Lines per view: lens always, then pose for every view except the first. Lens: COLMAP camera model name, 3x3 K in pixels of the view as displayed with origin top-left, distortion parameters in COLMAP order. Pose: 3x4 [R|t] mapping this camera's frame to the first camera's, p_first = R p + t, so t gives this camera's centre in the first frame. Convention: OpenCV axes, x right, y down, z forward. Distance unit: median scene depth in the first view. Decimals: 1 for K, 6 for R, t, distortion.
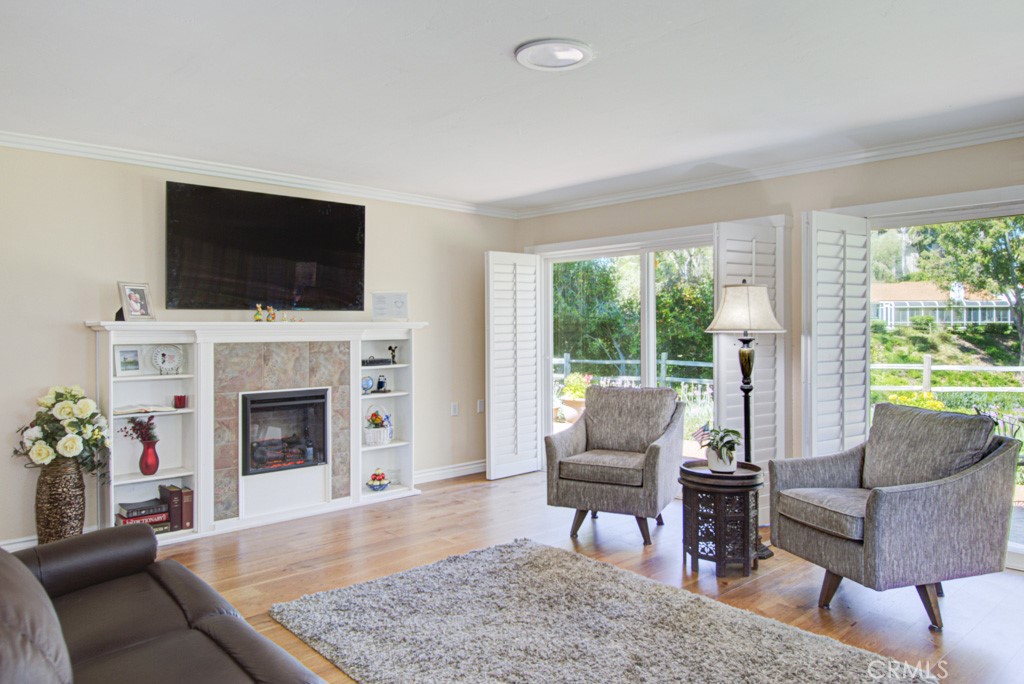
lens RADIAL K [[707.0, 0, 511.6], [0, 707.0, 331.7], [0, 0, 1]] dist [0.011195, -0.000530]
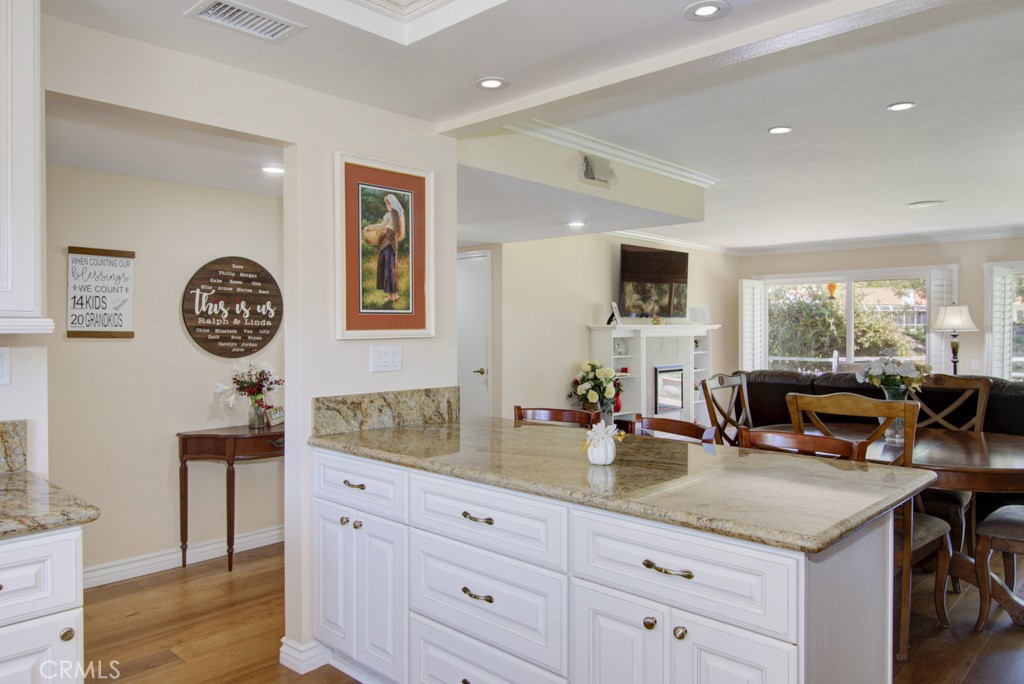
lens RADIAL K [[700.3, 0, 512.0], [0, 700.3, 342.0], [0, 0, 1]] dist [0.009112, -0.000489]
pose [[0.997651, -0.000793, 0.068503, -0.831793], [0.000005, 0.999934, 0.011507, 0.007586], [-0.068508, -0.011480, 0.997585, -0.660050]]
